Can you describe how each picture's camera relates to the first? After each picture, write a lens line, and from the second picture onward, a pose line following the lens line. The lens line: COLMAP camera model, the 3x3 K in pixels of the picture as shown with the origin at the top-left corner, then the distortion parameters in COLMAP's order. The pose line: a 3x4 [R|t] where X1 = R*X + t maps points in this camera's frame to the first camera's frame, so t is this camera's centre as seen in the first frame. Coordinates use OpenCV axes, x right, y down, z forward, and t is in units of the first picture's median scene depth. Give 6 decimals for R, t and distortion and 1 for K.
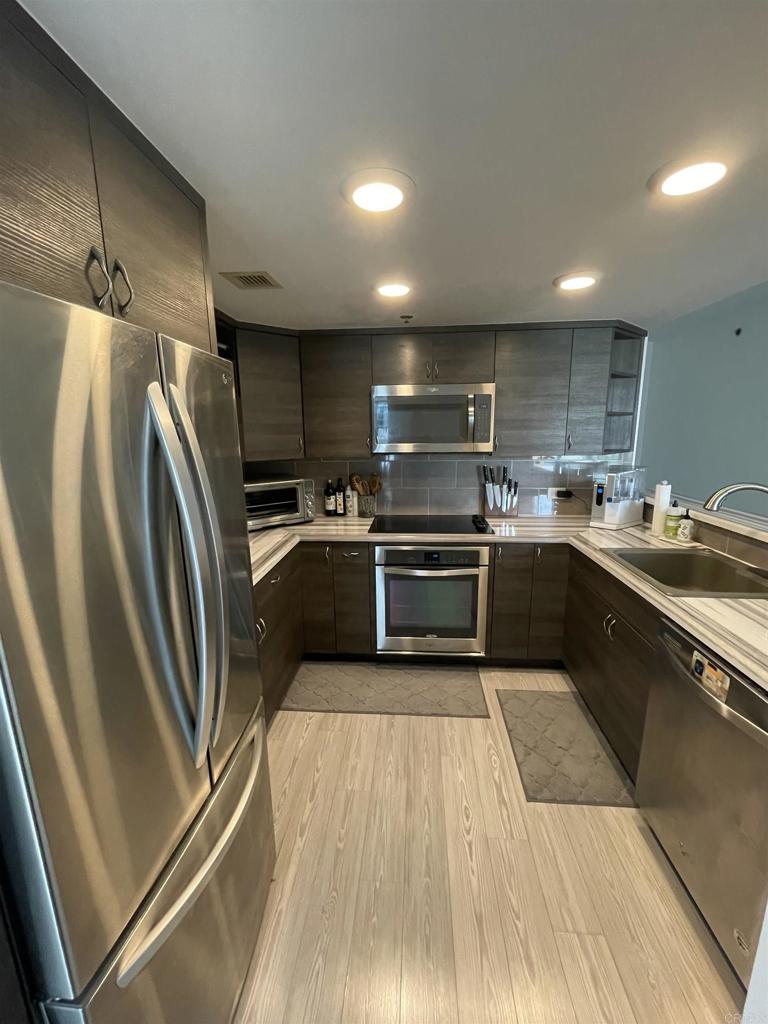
lens RADIAL K [[415.7, 0, 384.0], [0, 415.7, 512.0], [0, 0, 1]] dist [-0.001674, -0.000248]
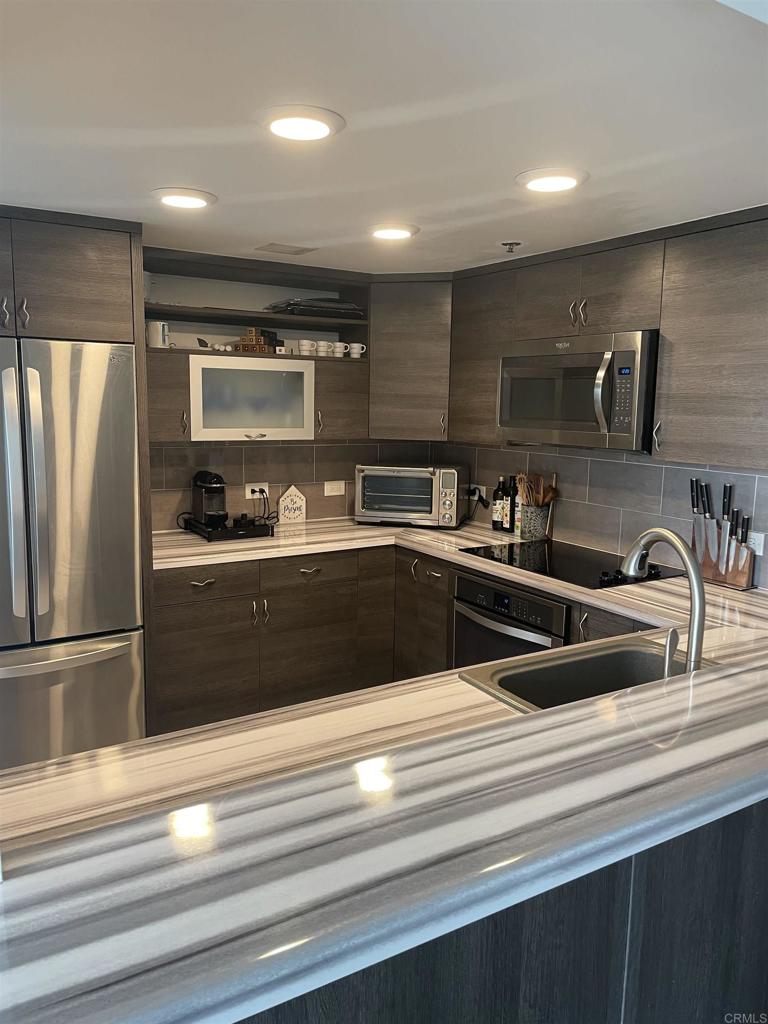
lens RADIAL K [[775.8, 0, 384.0], [0, 775.8, 512.0], [0, 0, 1]] dist [0.037775, 0.000279]
pose [[0.587417, 0.142470, -0.796645, 0.861420], [-0.185538, 0.981871, 0.038787, -0.037962], [0.787729, 0.125024, 0.603202, 0.093033]]
